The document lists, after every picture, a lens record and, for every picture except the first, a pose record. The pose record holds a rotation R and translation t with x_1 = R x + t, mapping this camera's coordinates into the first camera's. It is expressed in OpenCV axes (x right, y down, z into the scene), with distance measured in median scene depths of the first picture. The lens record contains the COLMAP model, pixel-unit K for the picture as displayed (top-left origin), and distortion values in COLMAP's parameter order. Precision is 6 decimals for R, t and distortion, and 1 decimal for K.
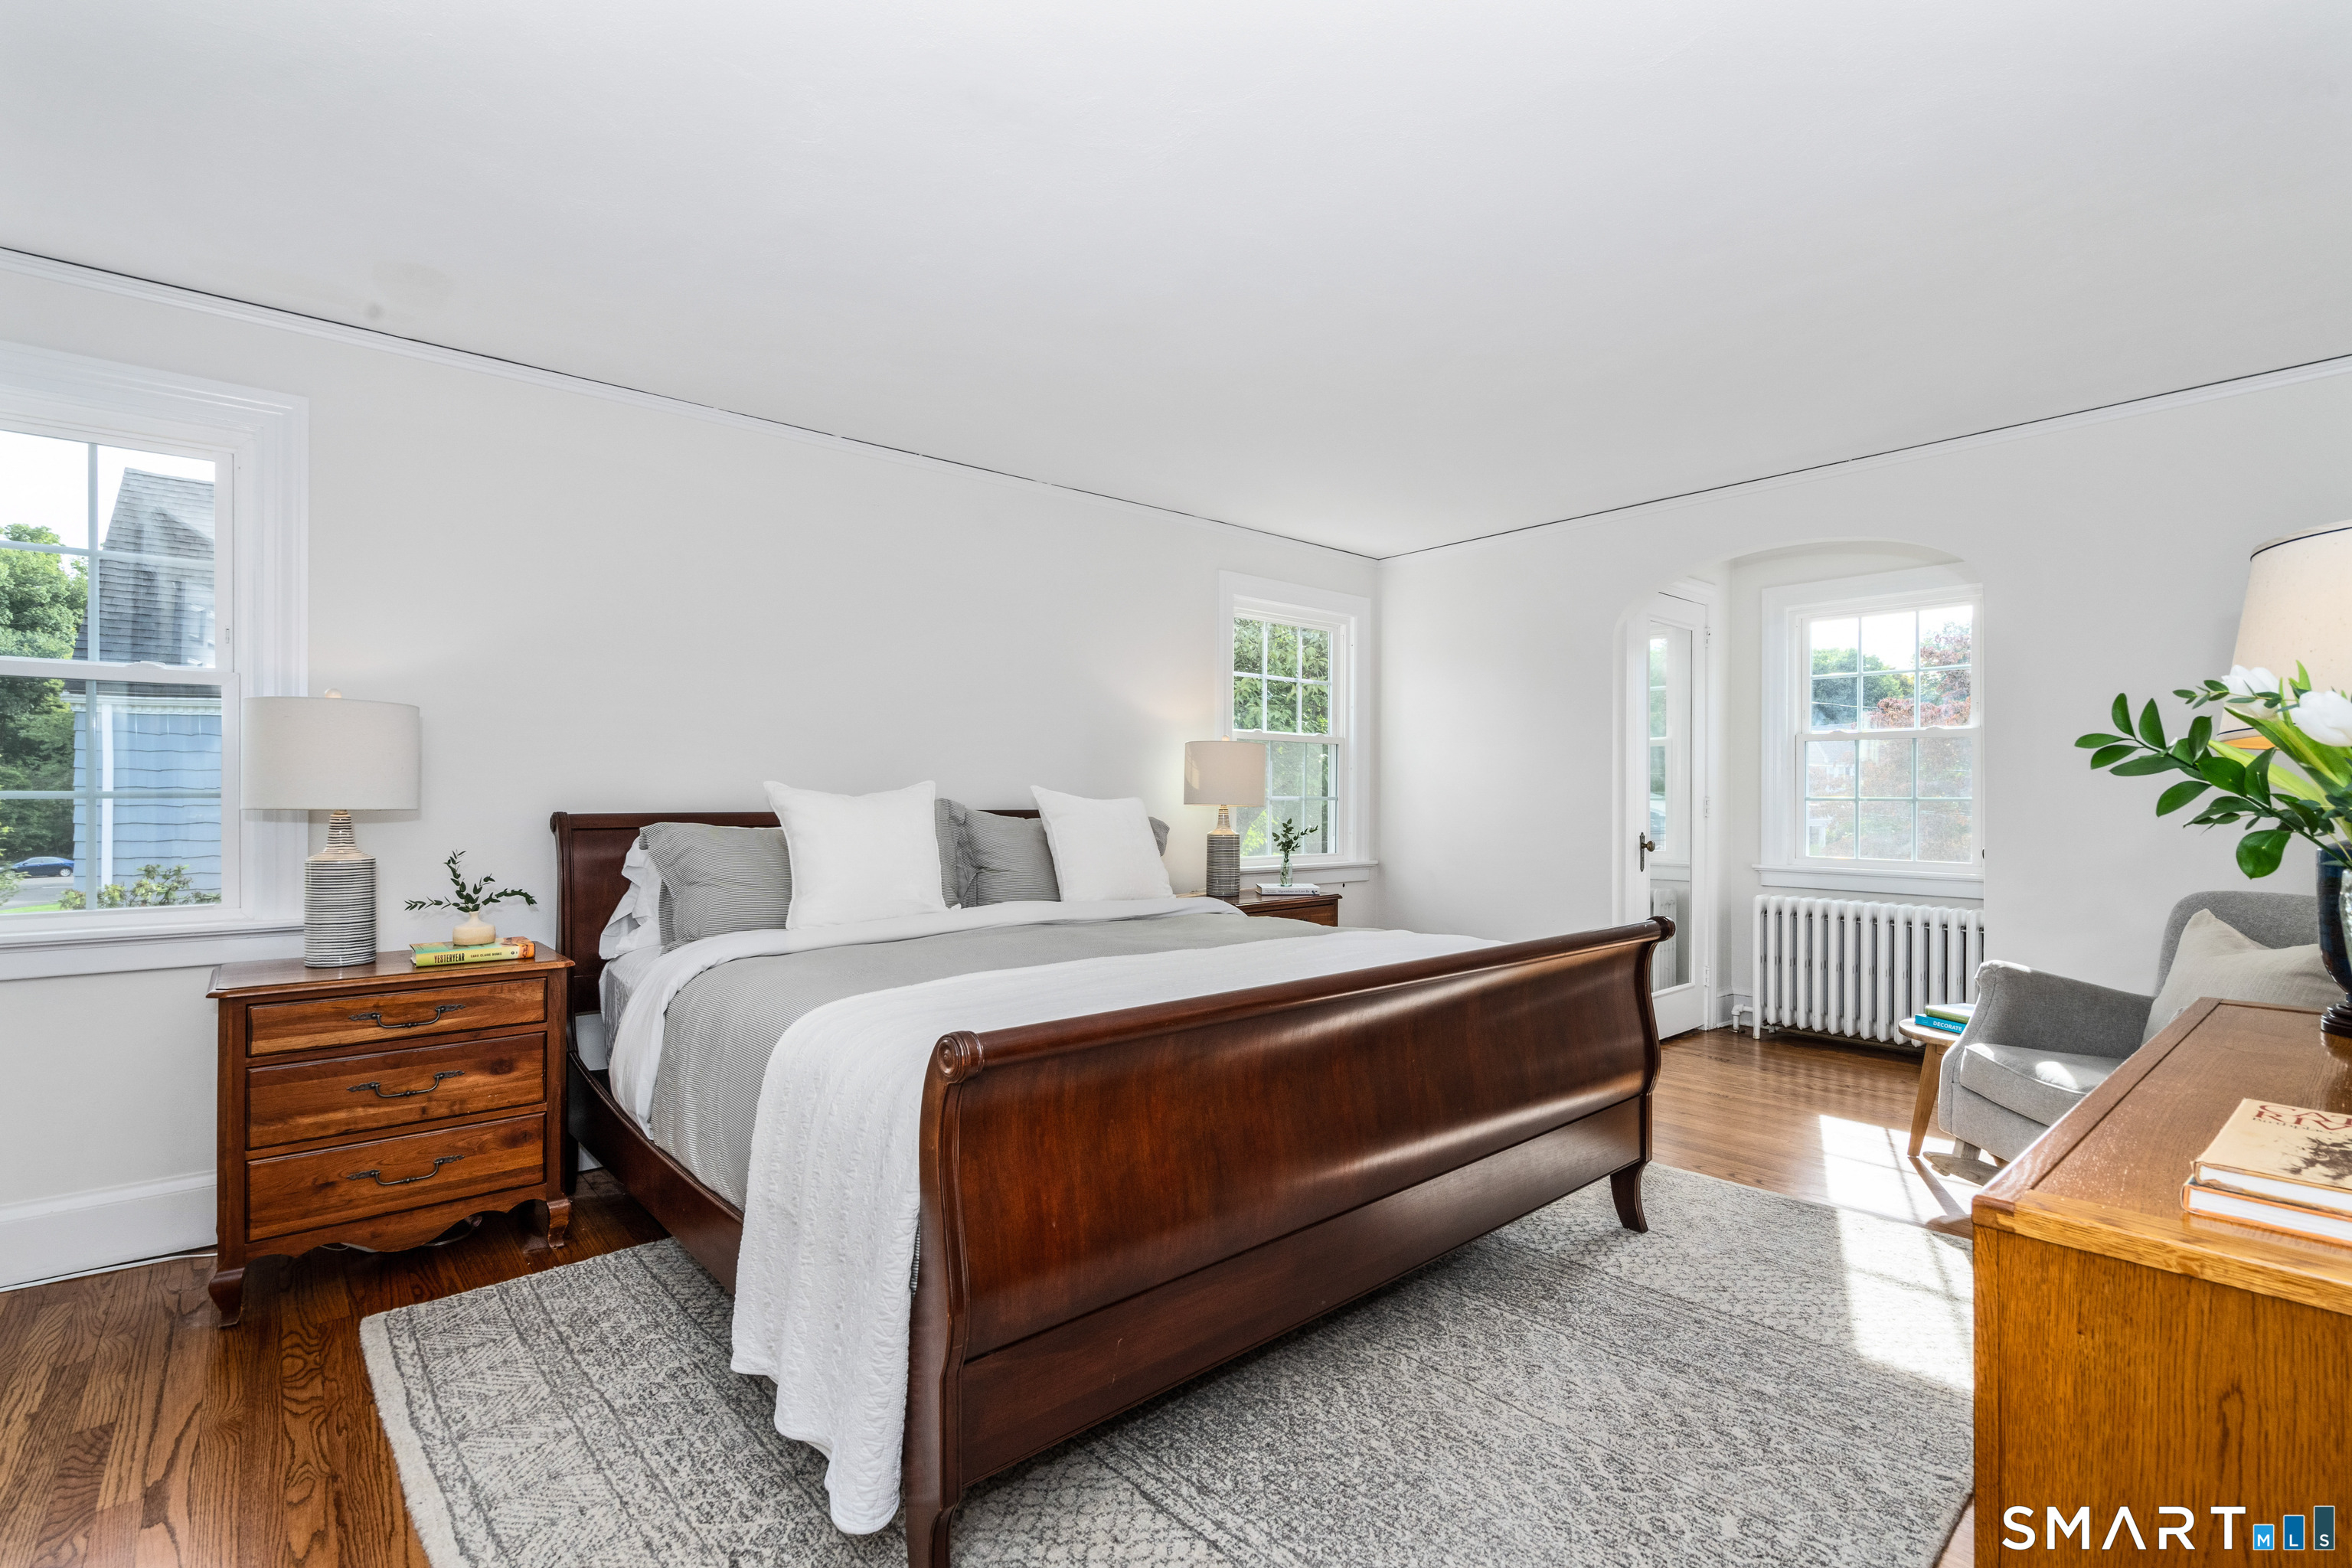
lens RADIAL K [[1079.3, 0, 1179.8], [0, 1079.3, 791.2], [0, 0, 1]] dist [0.004871, 0.000628]
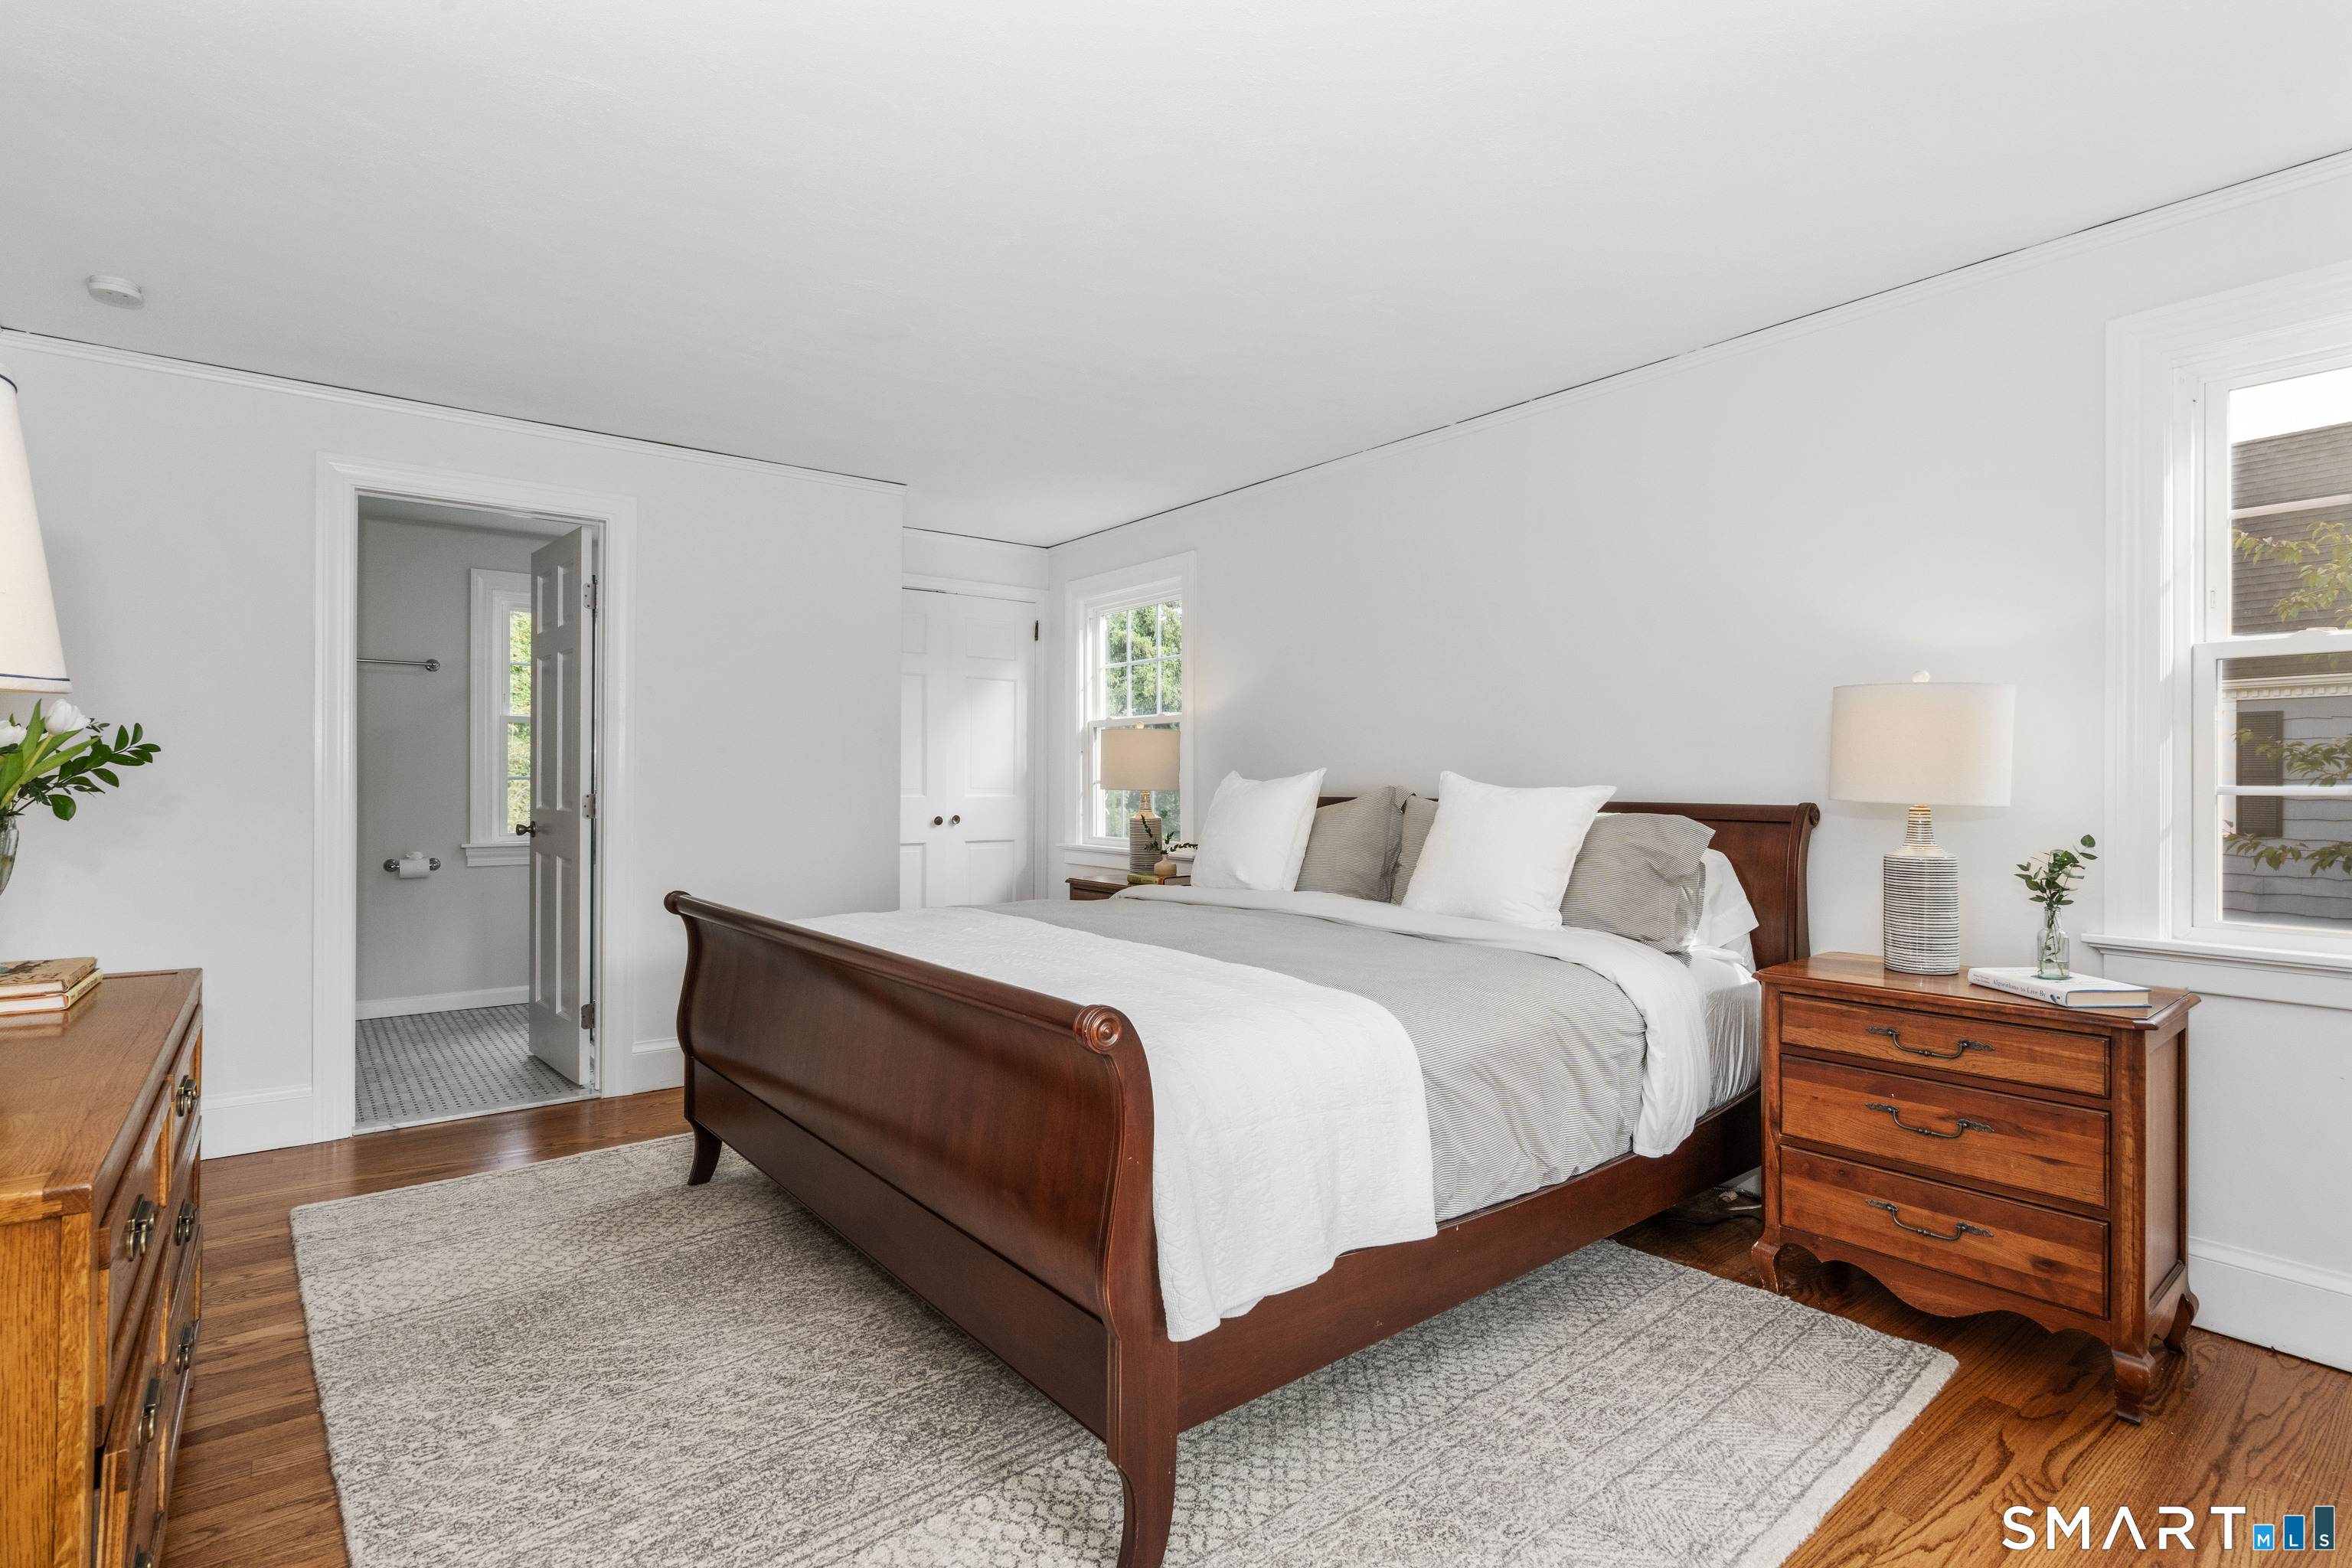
lens RADIAL K [[1145.6, 0, 1175.2], [0, 1145.6, 785.1], [0, 0, 1]] dist [-0.001102, -0.000353]
pose [[-0.060238, -0.005803, -0.998167, 1.033088], [-0.003116, 0.999979, -0.005625, 0.013643], [0.998179, 0.002772, -0.060255, 1.103772]]
